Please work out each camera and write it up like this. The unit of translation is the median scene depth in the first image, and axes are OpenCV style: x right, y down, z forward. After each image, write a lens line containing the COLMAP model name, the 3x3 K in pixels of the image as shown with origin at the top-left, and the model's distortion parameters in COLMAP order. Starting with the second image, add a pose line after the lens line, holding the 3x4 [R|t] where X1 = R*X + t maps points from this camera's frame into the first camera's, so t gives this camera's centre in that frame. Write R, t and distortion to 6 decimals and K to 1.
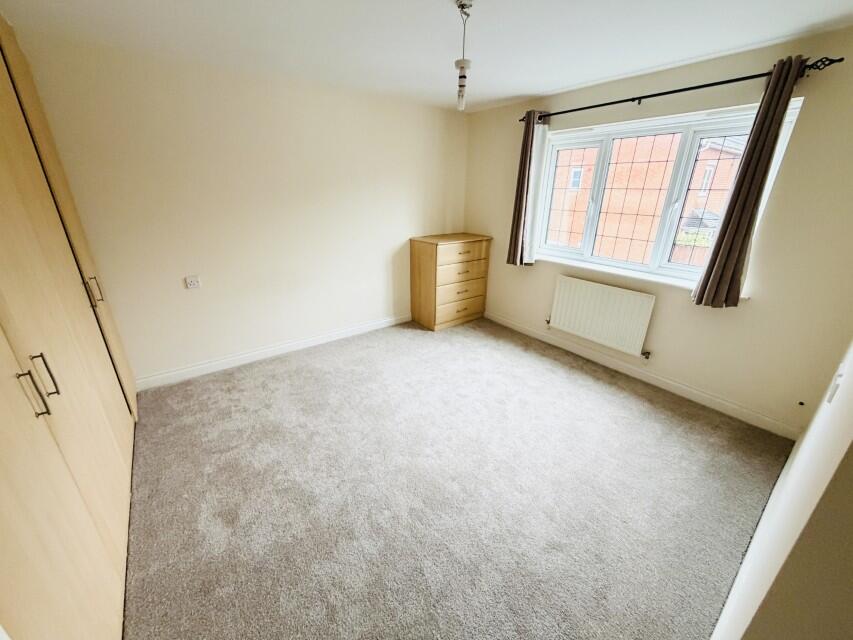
lens RADIAL K [[338.8, 0, 428.7], [0, 338.8, 317.5], [0, 0, 1]] dist [-0.001526, -0.000163]
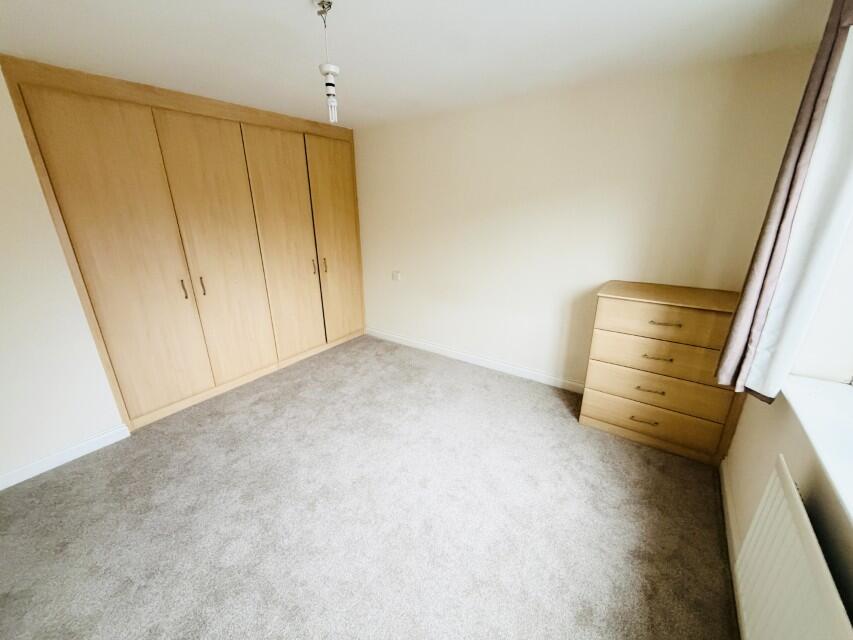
lens RADIAL K [[338.8, 0, 422.5], [0, 338.8, 320.1], [0, 0, 1]] dist [-0.001526, -0.000163]
pose [[0.289269, 0.292154, -0.911575, 0.535837], [-0.330057, 0.924331, 0.191506, -0.191464], [0.898547, 0.245475, 0.363808, 0.506109]]
